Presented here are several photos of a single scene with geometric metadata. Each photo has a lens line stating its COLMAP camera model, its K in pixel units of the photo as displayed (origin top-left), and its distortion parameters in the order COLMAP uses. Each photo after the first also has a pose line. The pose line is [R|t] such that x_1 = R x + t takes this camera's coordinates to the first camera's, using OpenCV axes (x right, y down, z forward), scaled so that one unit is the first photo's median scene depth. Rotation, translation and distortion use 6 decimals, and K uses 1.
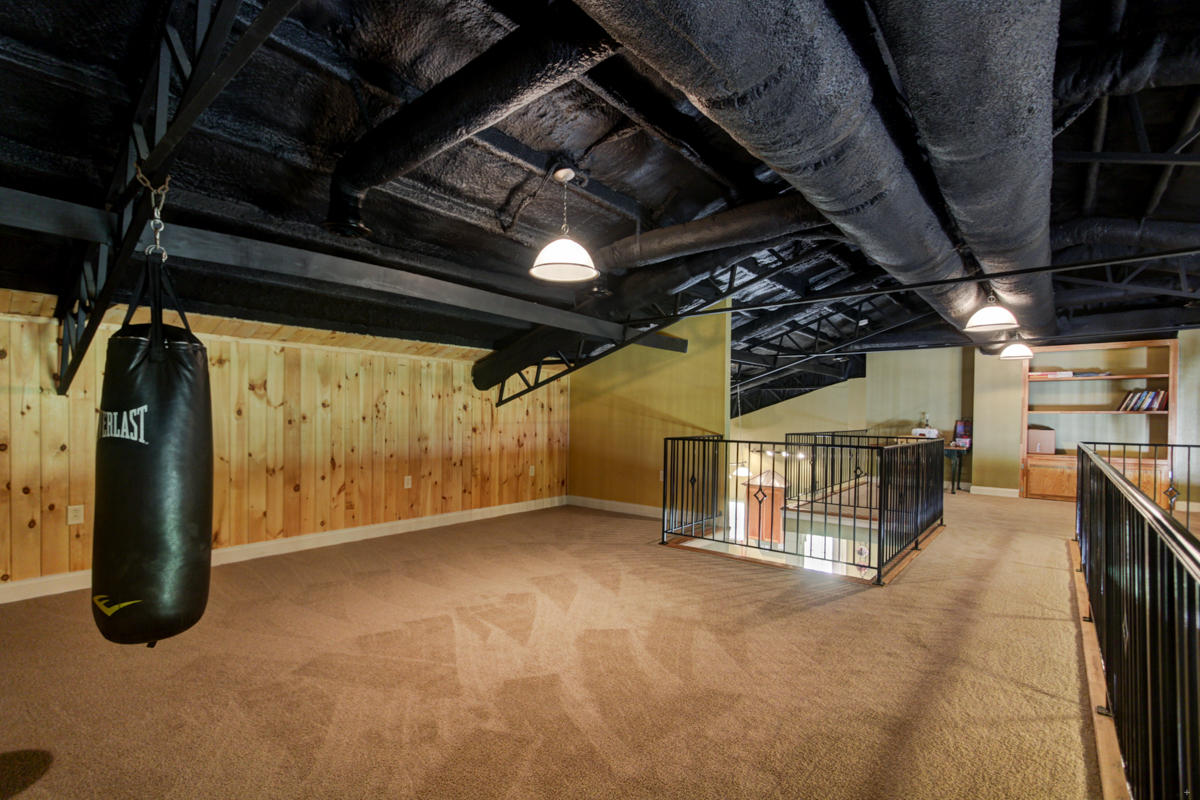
lens RADIAL K [[550.9, 0, 581.7], [0, 550.9, 404.6], [0, 0, 1]] dist [0.000622, 0.000123]
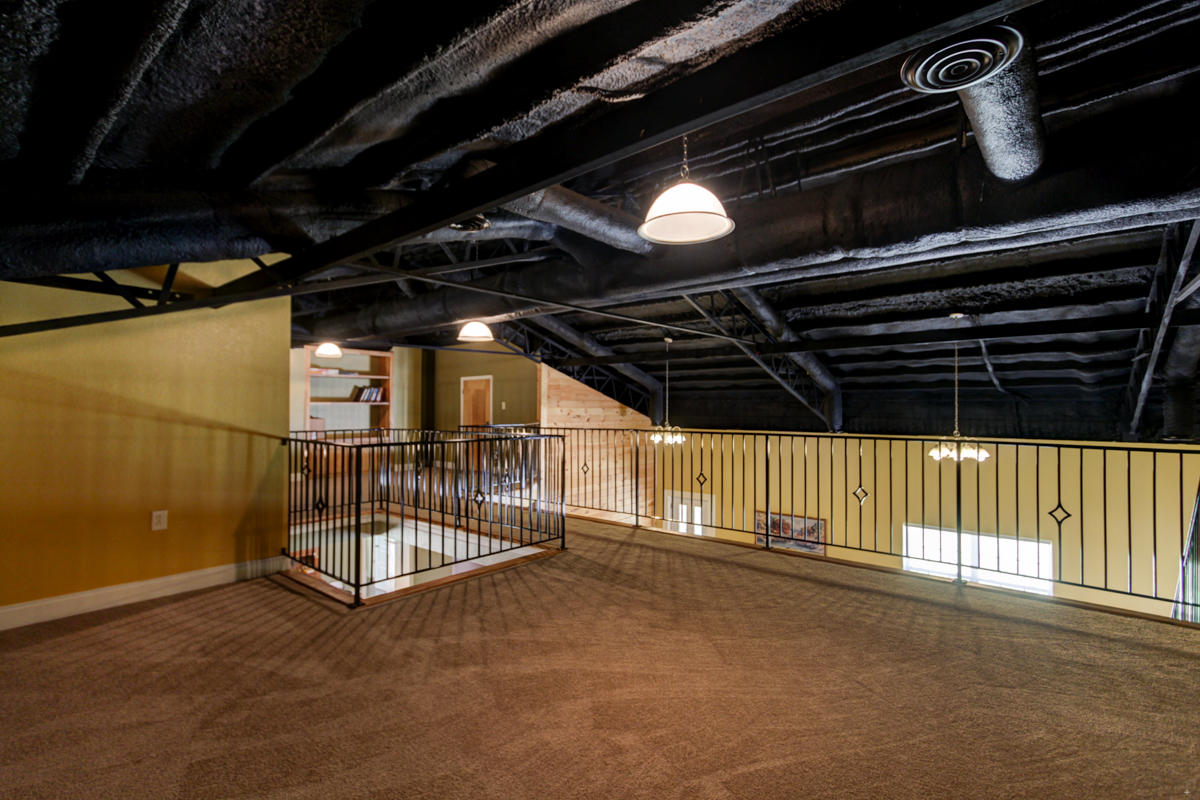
lens RADIAL K [[552.9, 0, 570.4], [0, 552.9, 396.8], [0, 0, 1]] dist [0.004629, 0.001077]
pose [[0.028561, 0.010050, 0.999542, -0.674133], [-0.017170, 0.999807, -0.009562, 0.004030], [-0.999445, -0.016889, 0.028728, 0.957810]]
